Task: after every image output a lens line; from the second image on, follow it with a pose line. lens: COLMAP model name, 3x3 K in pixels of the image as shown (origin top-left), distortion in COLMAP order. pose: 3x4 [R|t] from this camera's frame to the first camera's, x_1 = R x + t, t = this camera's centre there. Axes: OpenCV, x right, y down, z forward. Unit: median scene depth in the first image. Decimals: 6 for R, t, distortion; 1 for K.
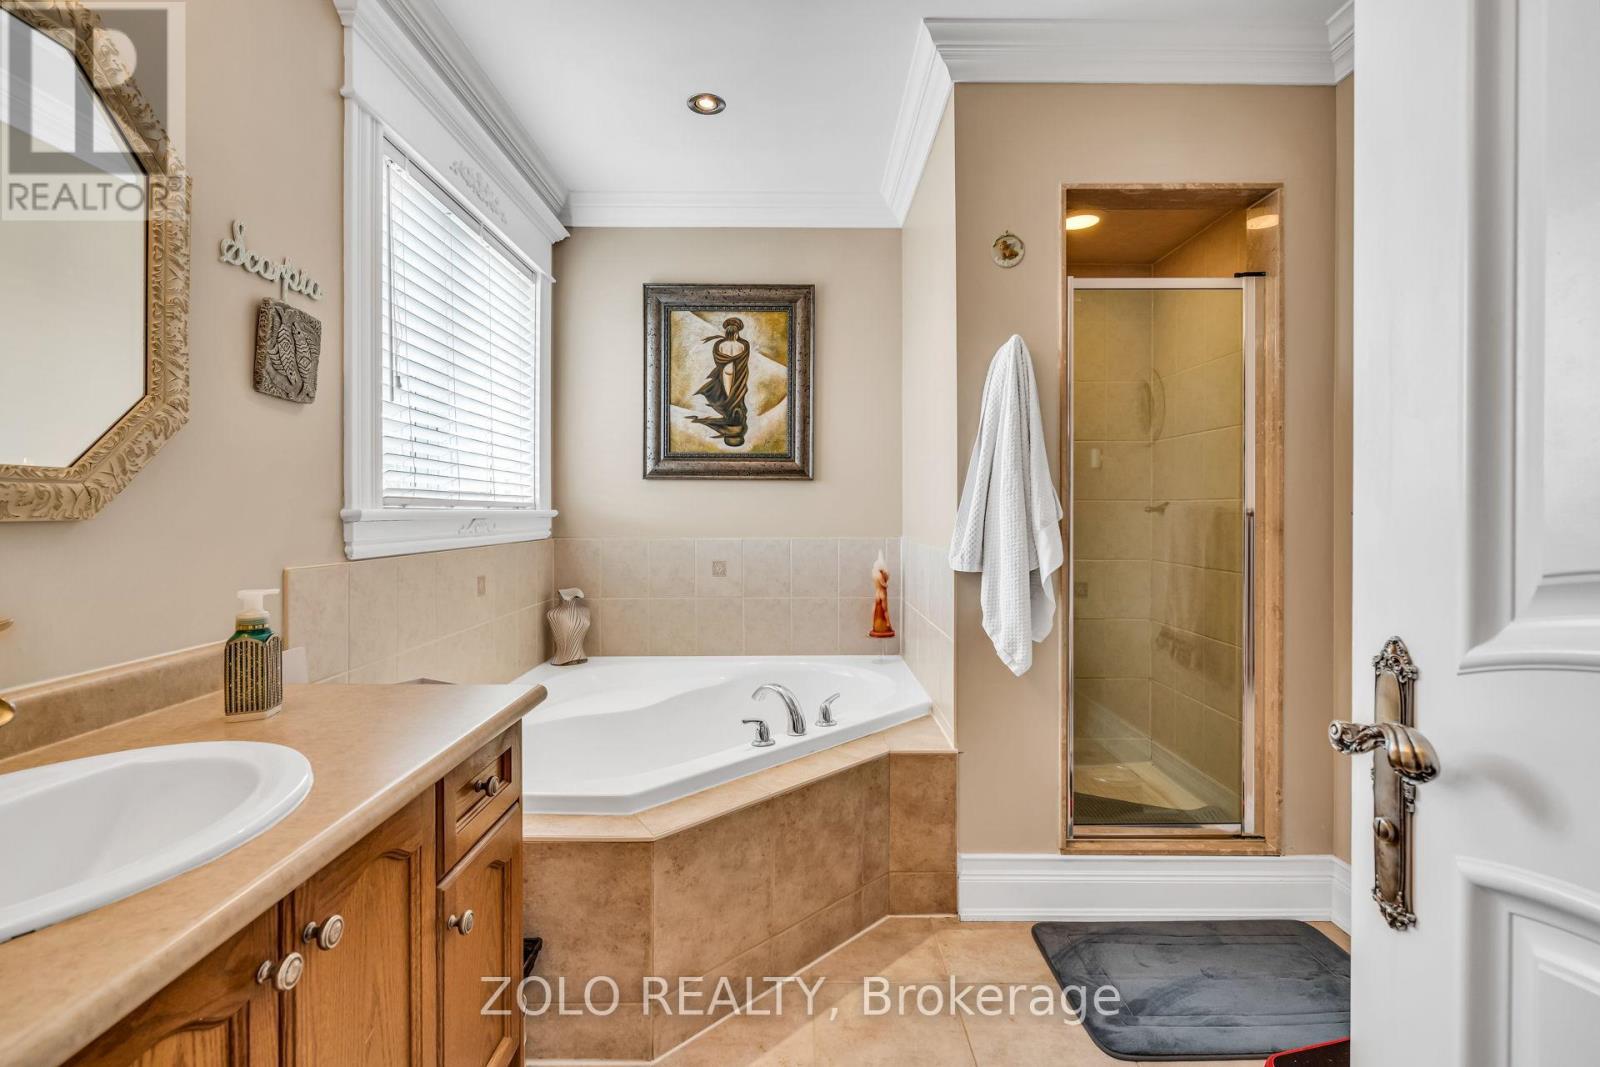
lens RADIAL K [[725.7, 0, 798.7], [0, 725.7, 516.4], [0, 0, 1]] dist [-0.003144, 0.004449]
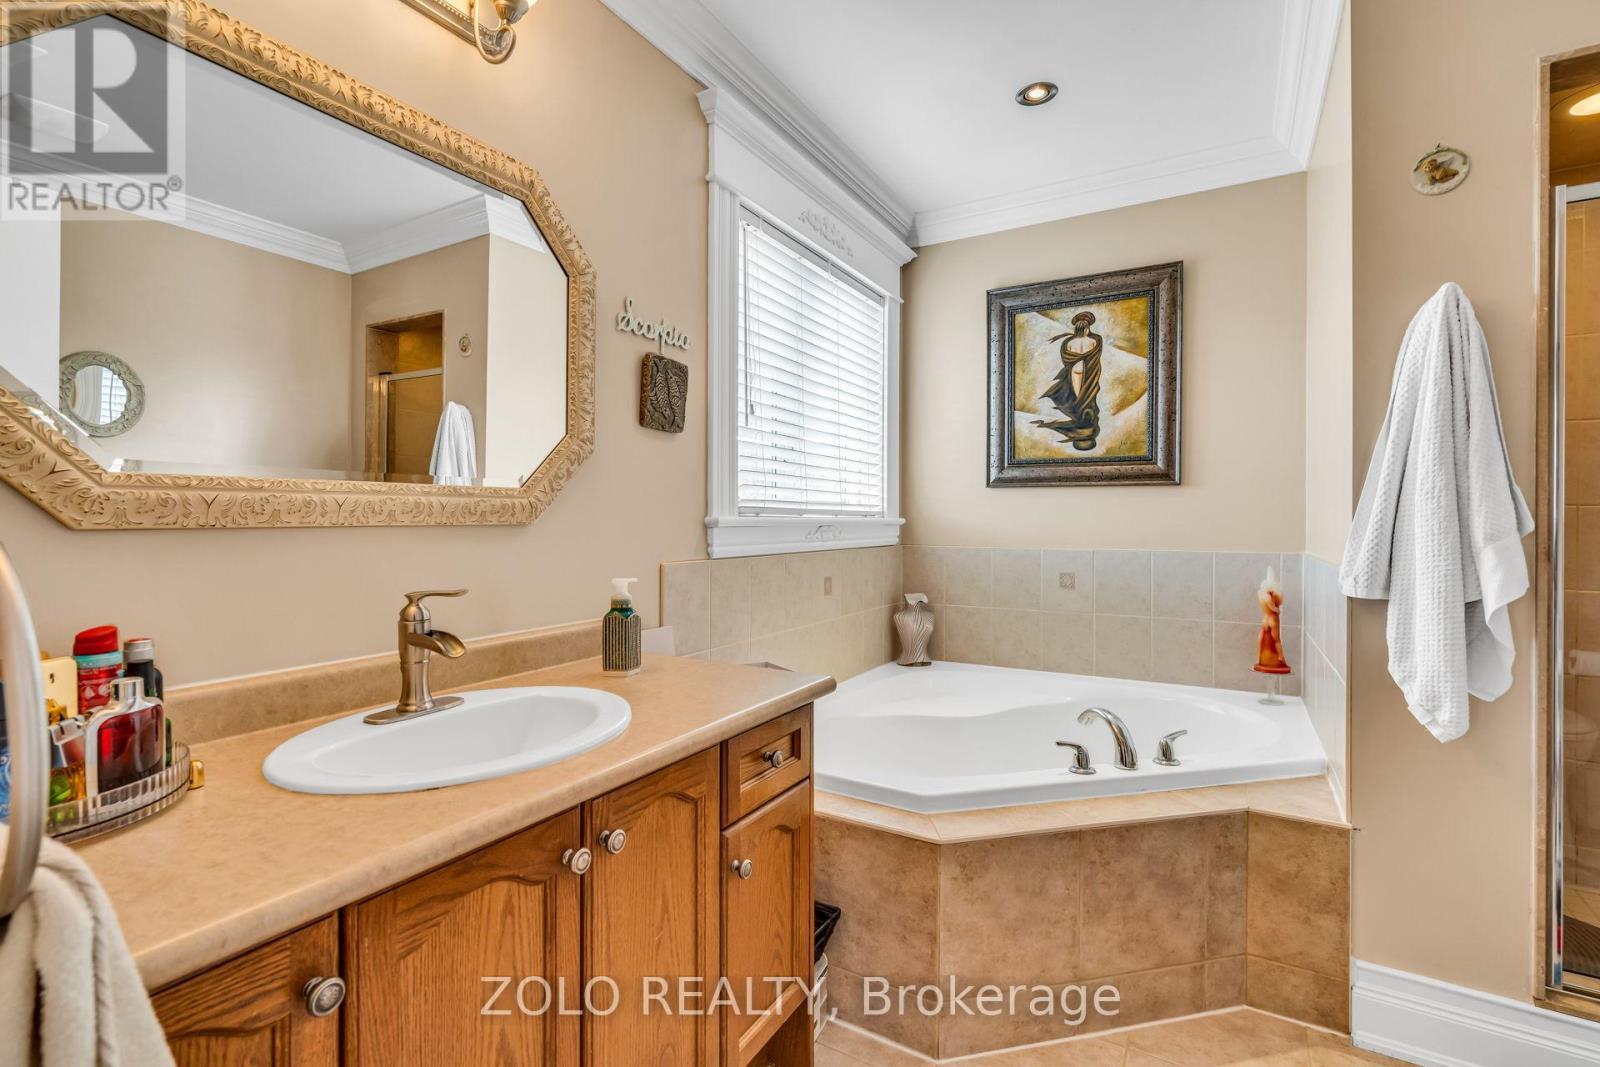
lens RADIAL K [[725.4, 0, 793.6], [0, 725.4, 525.6], [0, 0, 1]] dist [-0.001354, 0.004069]
pose [[0.858407, 0.006980, -0.512922, 0.106097], [-0.006804, 0.999974, 0.002220, 0.000799], [0.512925, 0.001585, 0.858432, 0.017262]]
